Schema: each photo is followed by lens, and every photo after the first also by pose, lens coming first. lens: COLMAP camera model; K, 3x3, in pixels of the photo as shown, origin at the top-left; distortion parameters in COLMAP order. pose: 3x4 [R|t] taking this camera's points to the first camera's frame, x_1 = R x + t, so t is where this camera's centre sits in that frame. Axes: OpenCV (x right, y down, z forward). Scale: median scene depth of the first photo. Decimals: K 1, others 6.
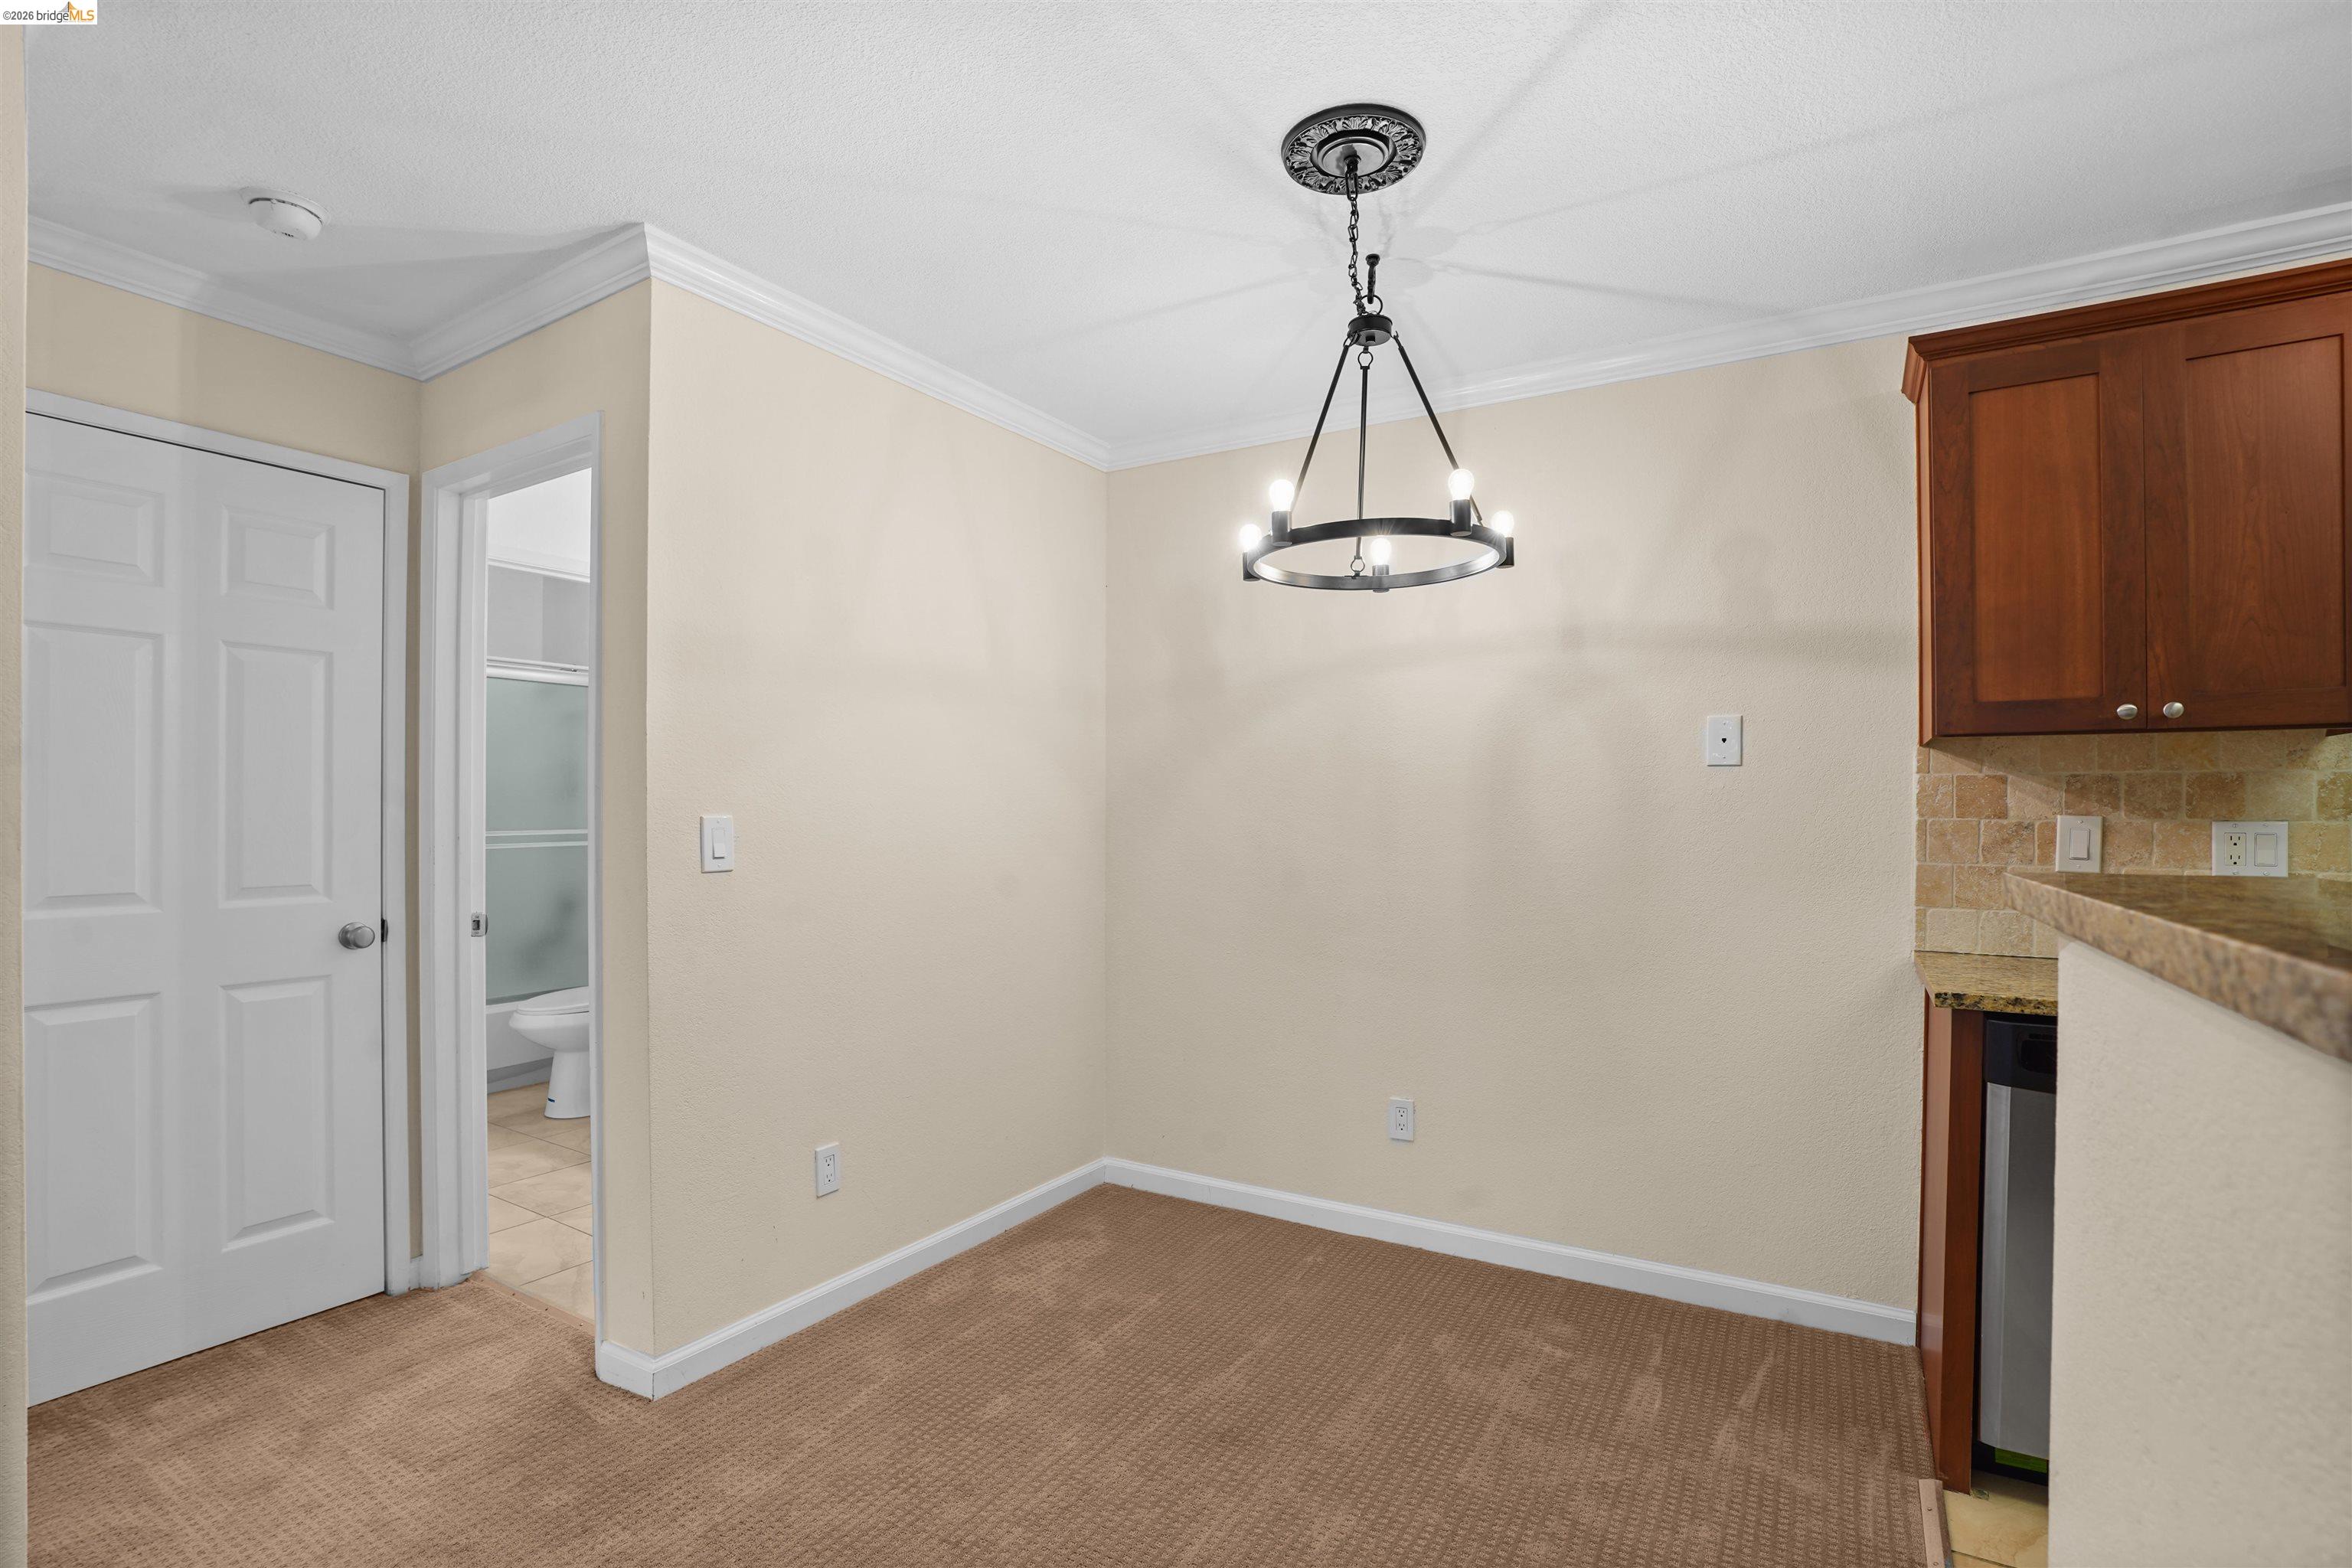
lens RADIAL K [[1096.4, 0, 1136.6], [0, 1096.4, 808.5], [0, 0, 1]] dist [-0.055933, 0.019840]
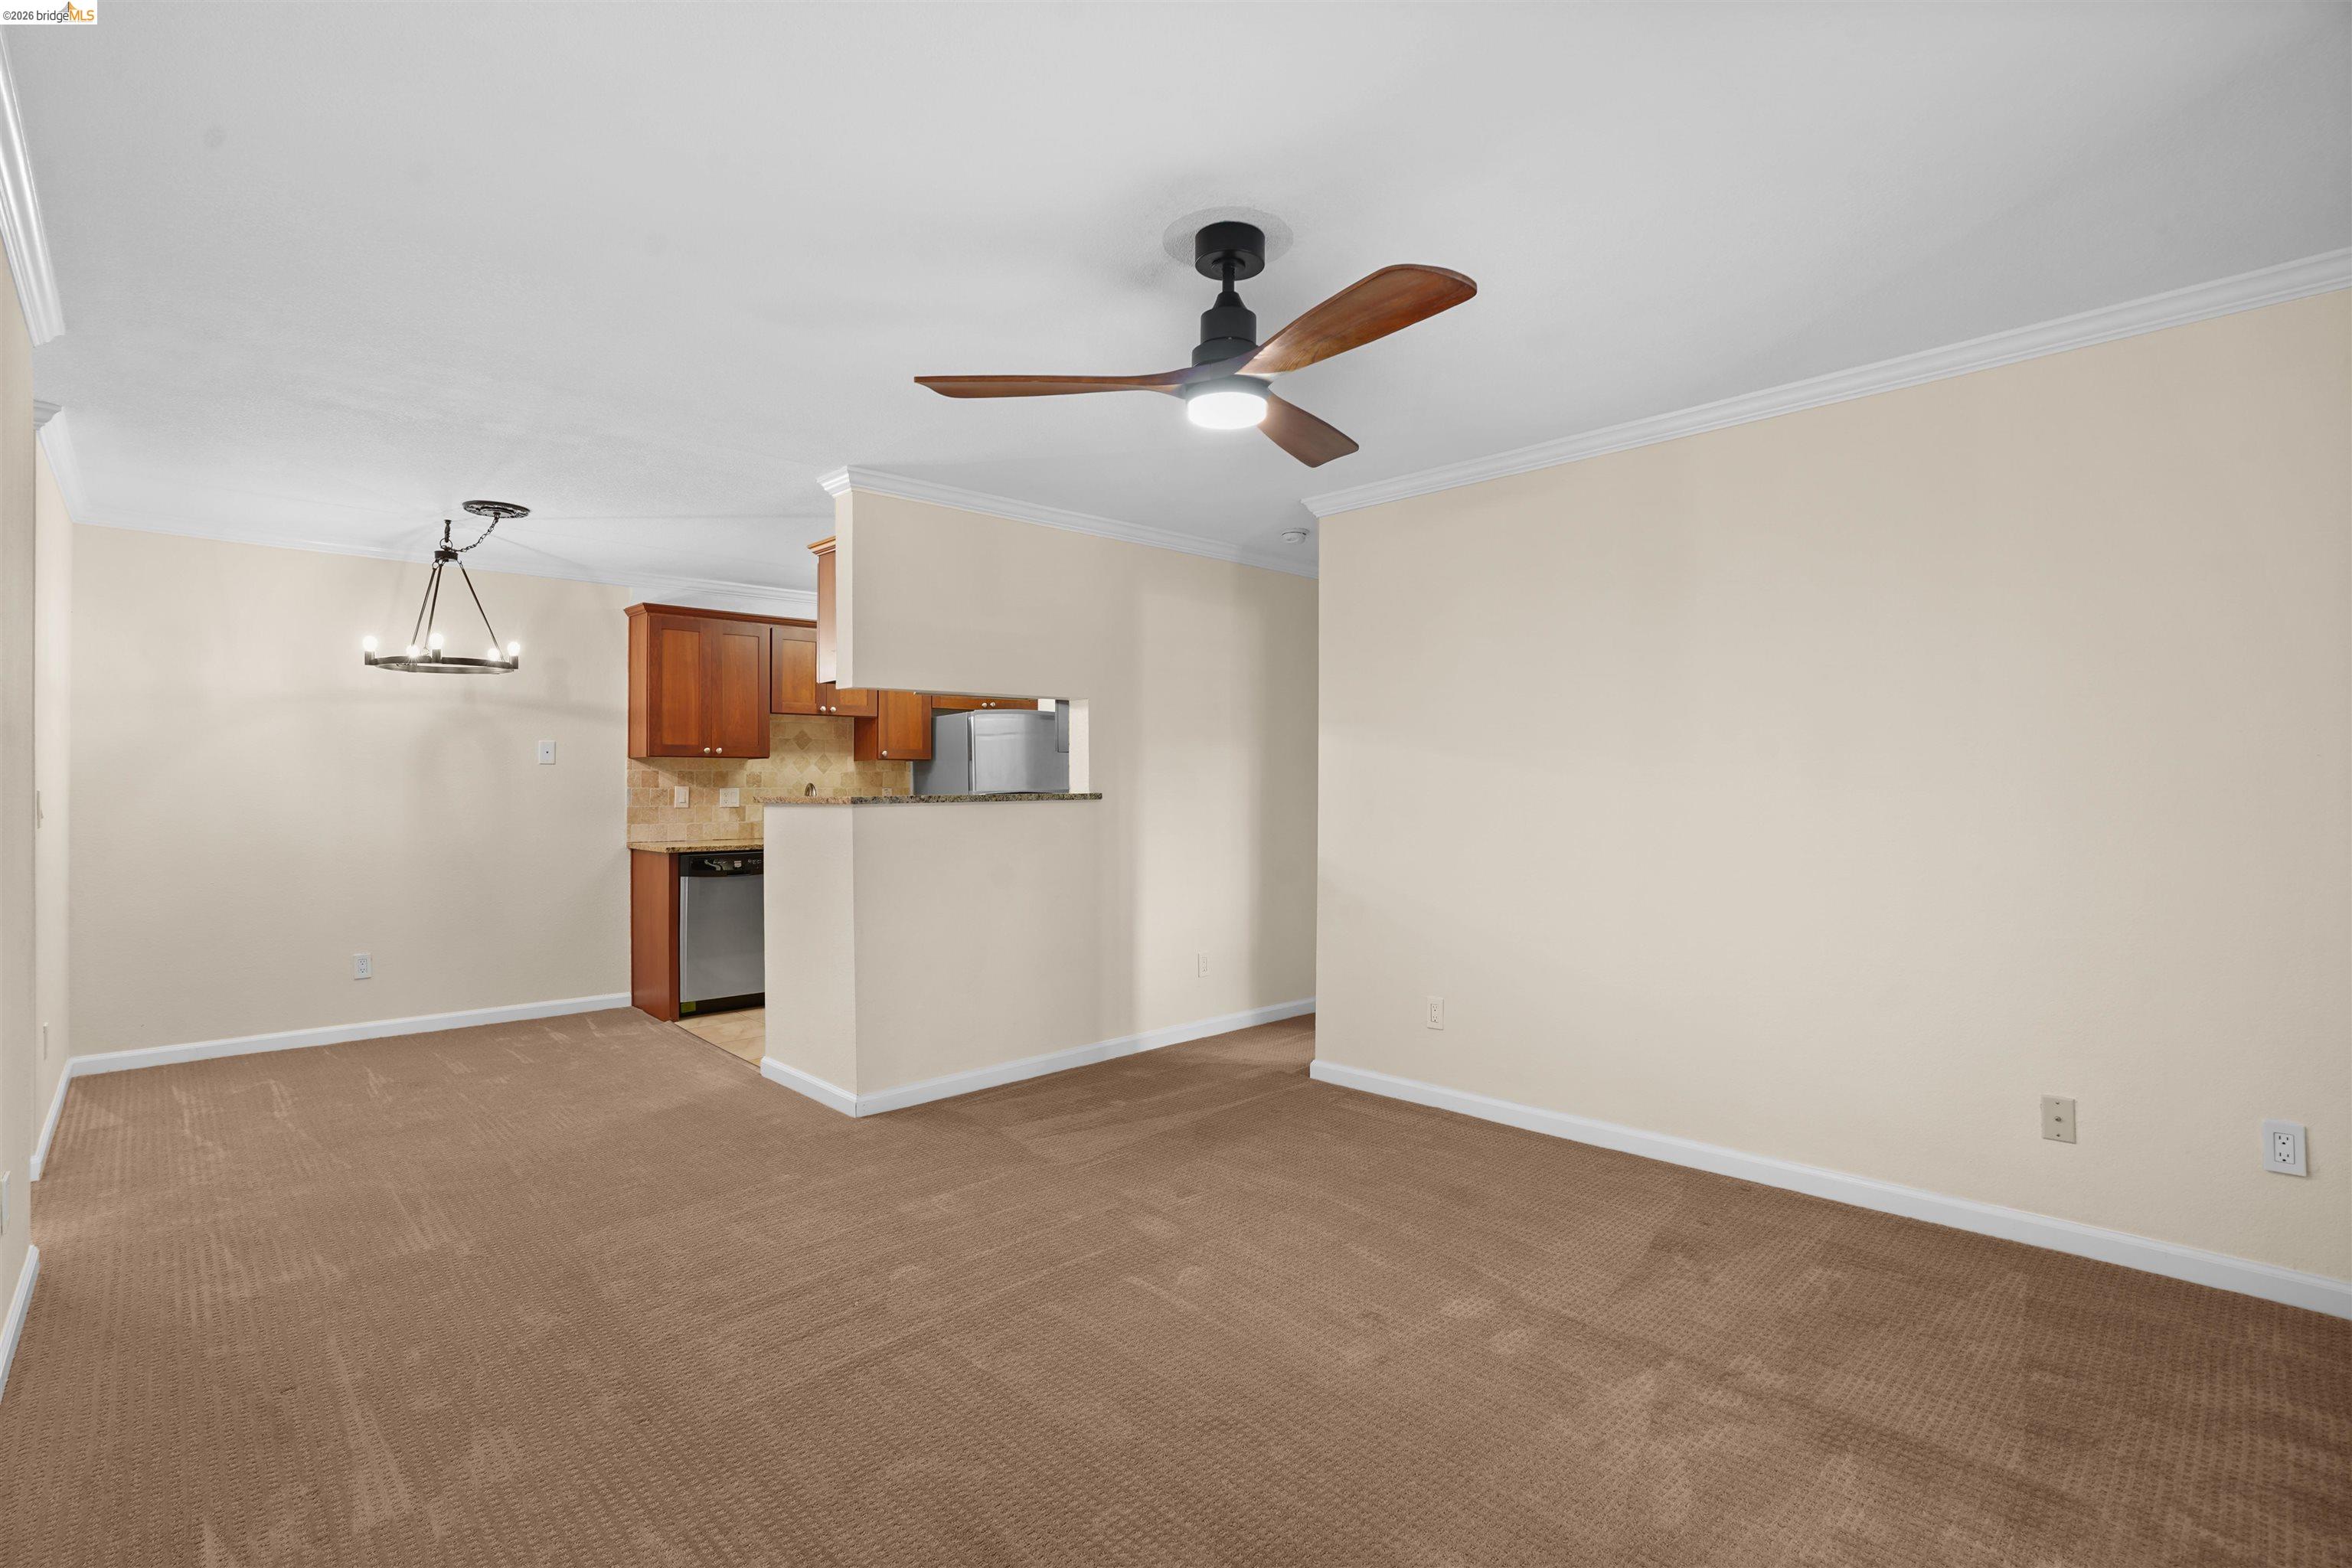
lens RADIAL K [[1096.4, 0, 1215.4], [0, 1096.4, 787.5], [0, 0, 1]] dist [-0.055933, 0.019840]
pose [[0.222873, -0.001572, 0.974846, -1.463670], [0.002934, 0.999995, 0.000942, 0.011048], [-0.974843, 0.002651, 0.222877, -0.906678]]
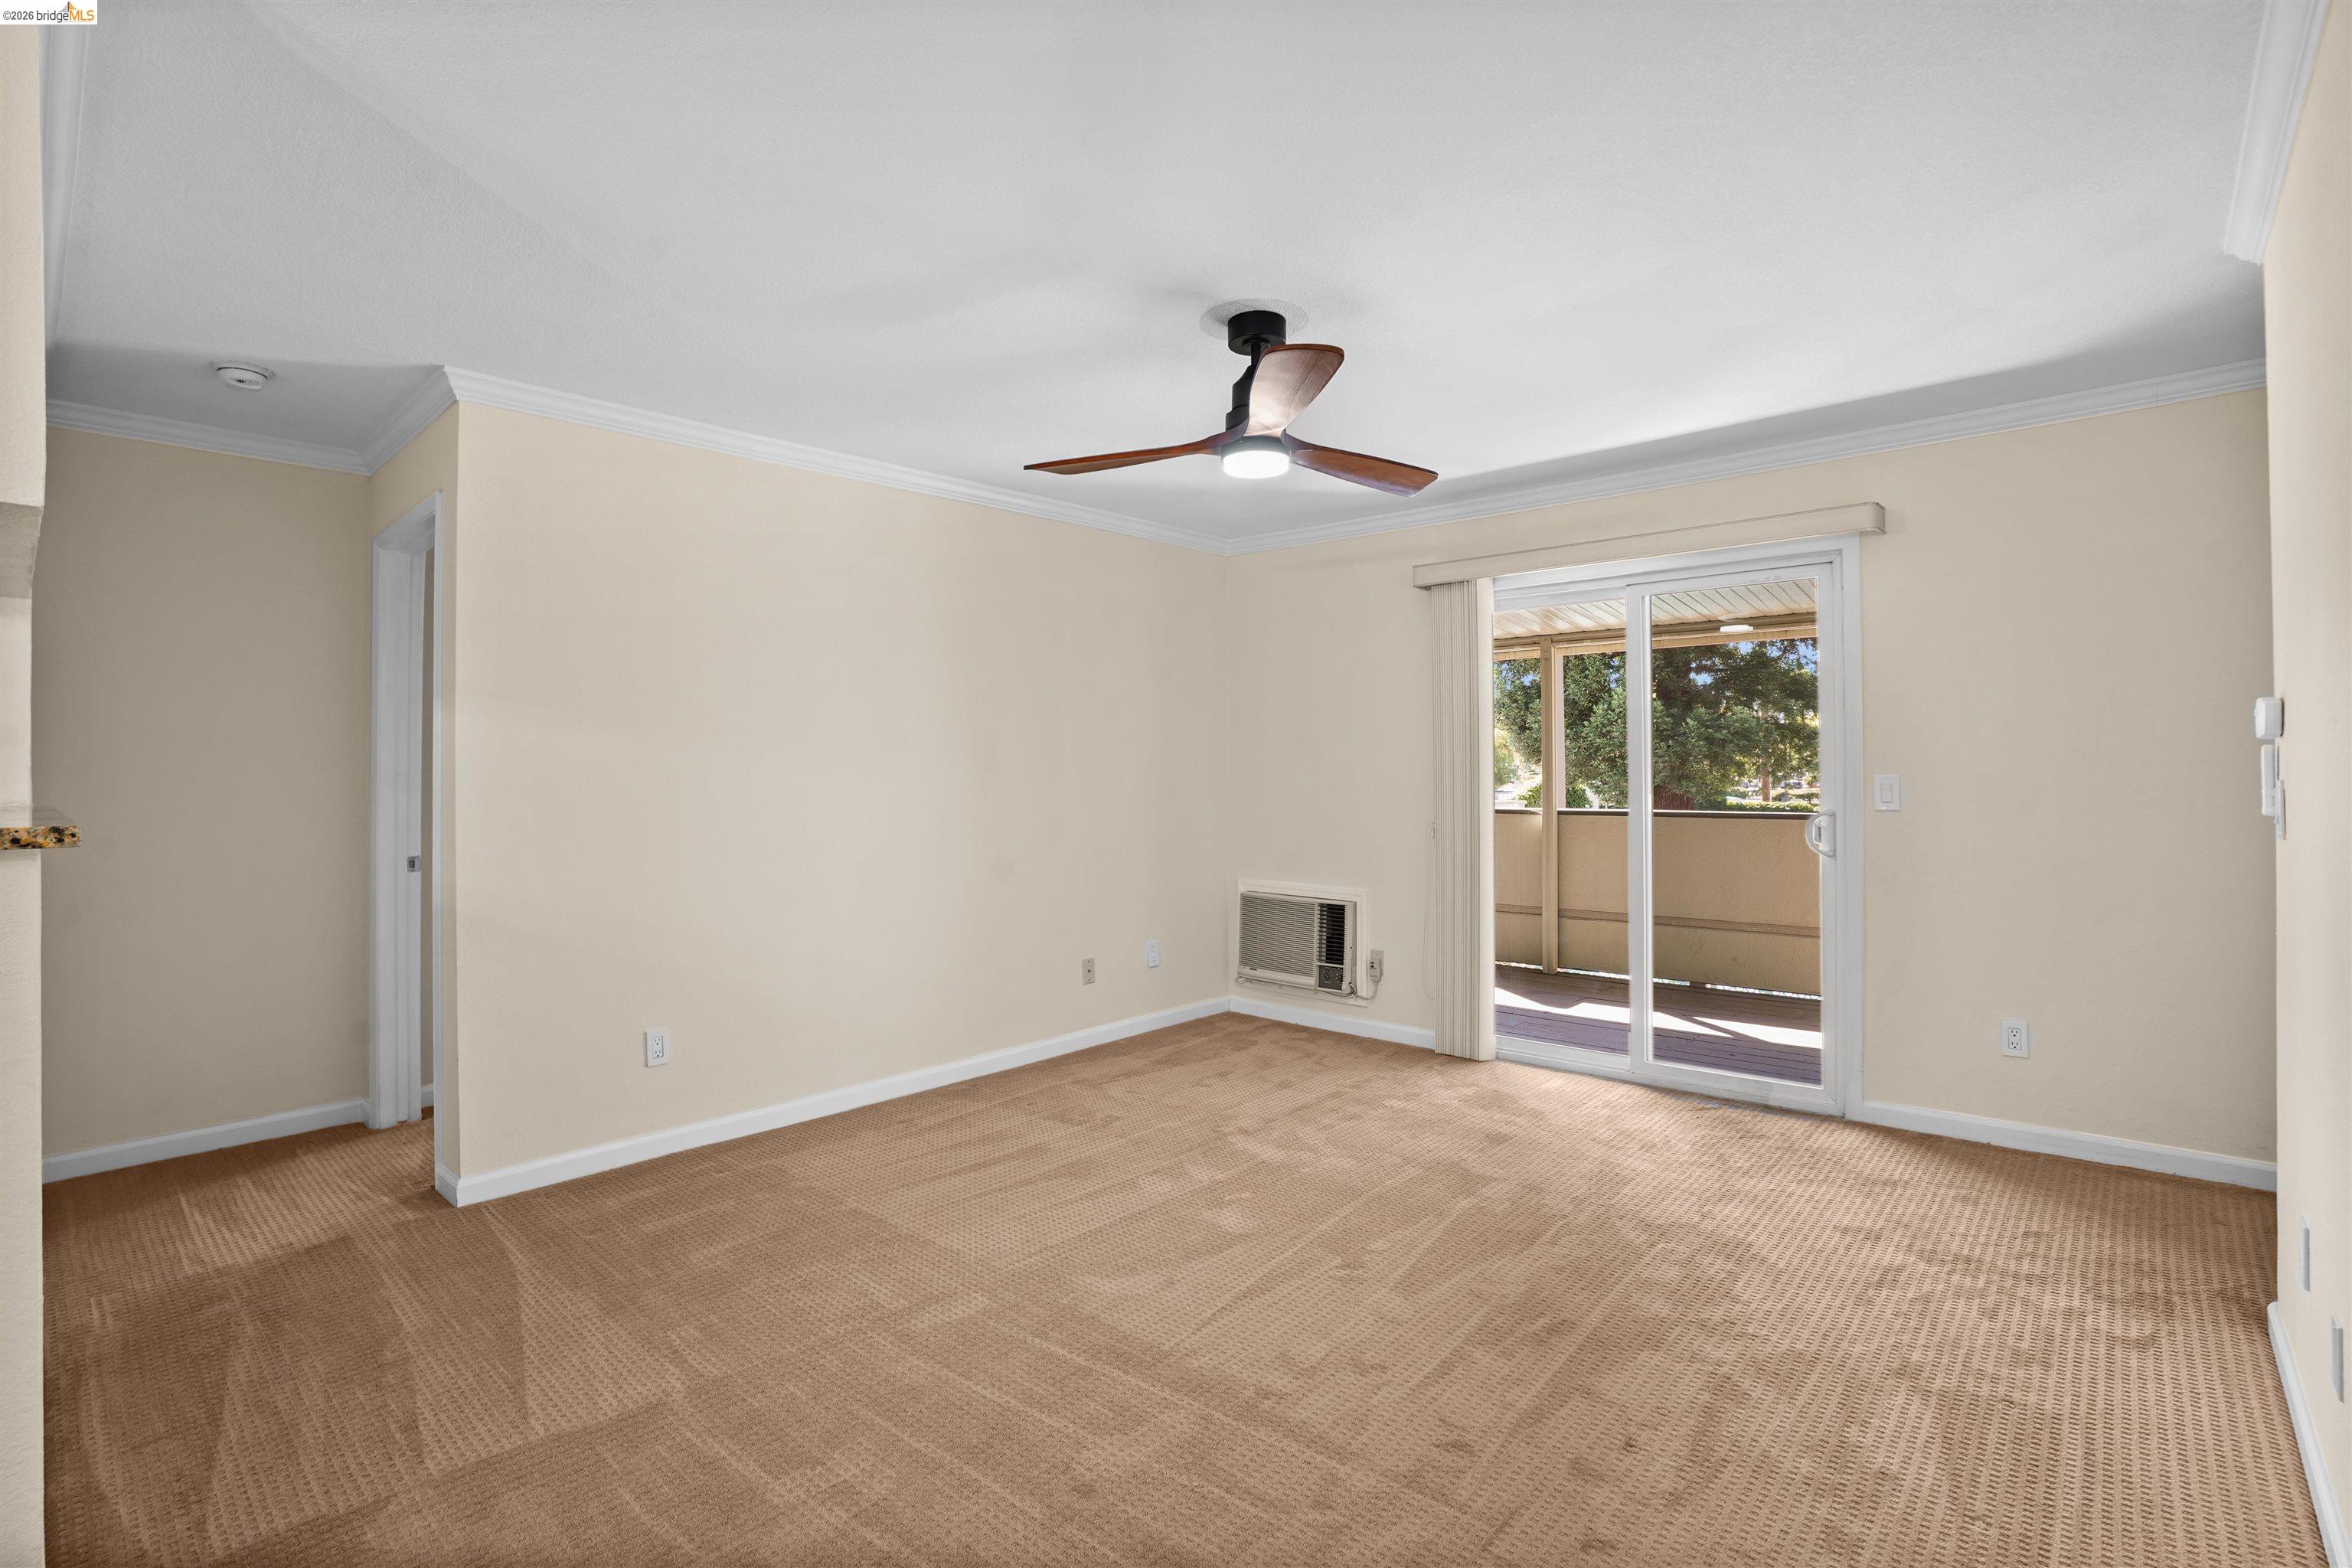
lens RADIAL K [[1096.4, 0, 1135.0], [0, 1096.4, 763.7], [0, 0, 1]] dist [-0.055933, 0.019840]
pose [[-0.981200, 0.001739, 0.192986, -0.568706], [0.001036, 0.999992, -0.003741, -0.008610], [-0.192991, -0.003471, -0.981194, 0.546495]]
